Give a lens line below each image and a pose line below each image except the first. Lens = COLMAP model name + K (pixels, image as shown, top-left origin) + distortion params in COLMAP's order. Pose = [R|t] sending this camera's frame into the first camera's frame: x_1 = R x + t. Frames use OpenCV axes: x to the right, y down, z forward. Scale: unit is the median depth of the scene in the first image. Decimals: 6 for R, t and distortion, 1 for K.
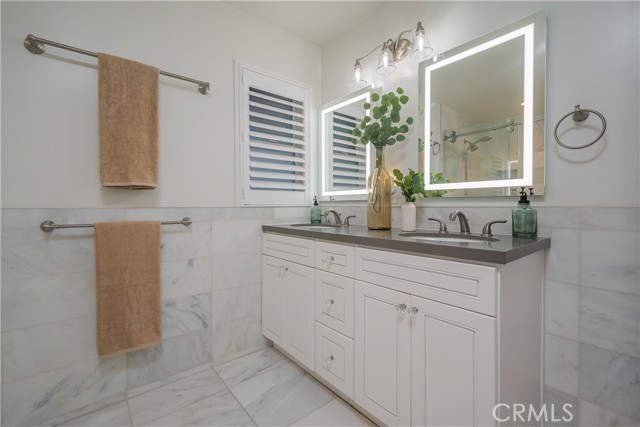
lens RADIAL K [[281.9, 0, 322.4], [0, 281.9, 209.3], [0, 0, 1]] dist [0.003761, -0.000057]
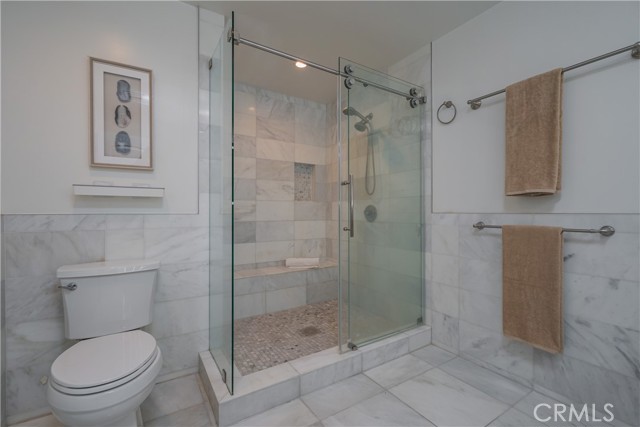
lens RADIAL K [[281.9, 0, 317.3], [0, 281.9, 213.8], [0, 0, 1]] dist [0.003761, -0.000057]
pose [[-0.135286, 0.010530, -0.990751, 0.475291], [-0.010286, 0.999875, 0.012032, -0.007328], [0.990753, 0.011818, -0.135161, 0.310528]]
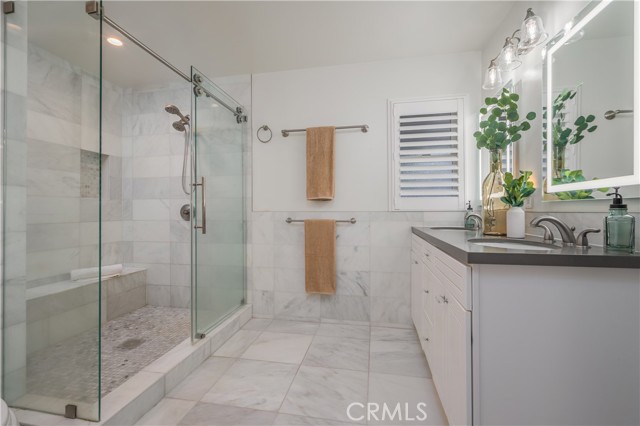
lens RADIAL K [[281.9, 0, 321.8], [0, 281.9, 212.0], [0, 0, 1]] dist [0.003761, -0.000057]
pose [[0.635118, 0.005917, -0.772393, 0.620399], [-0.008299, 0.999965, 0.000837, -0.003539], [0.772371, 0.005879, 0.635145, -0.086833]]
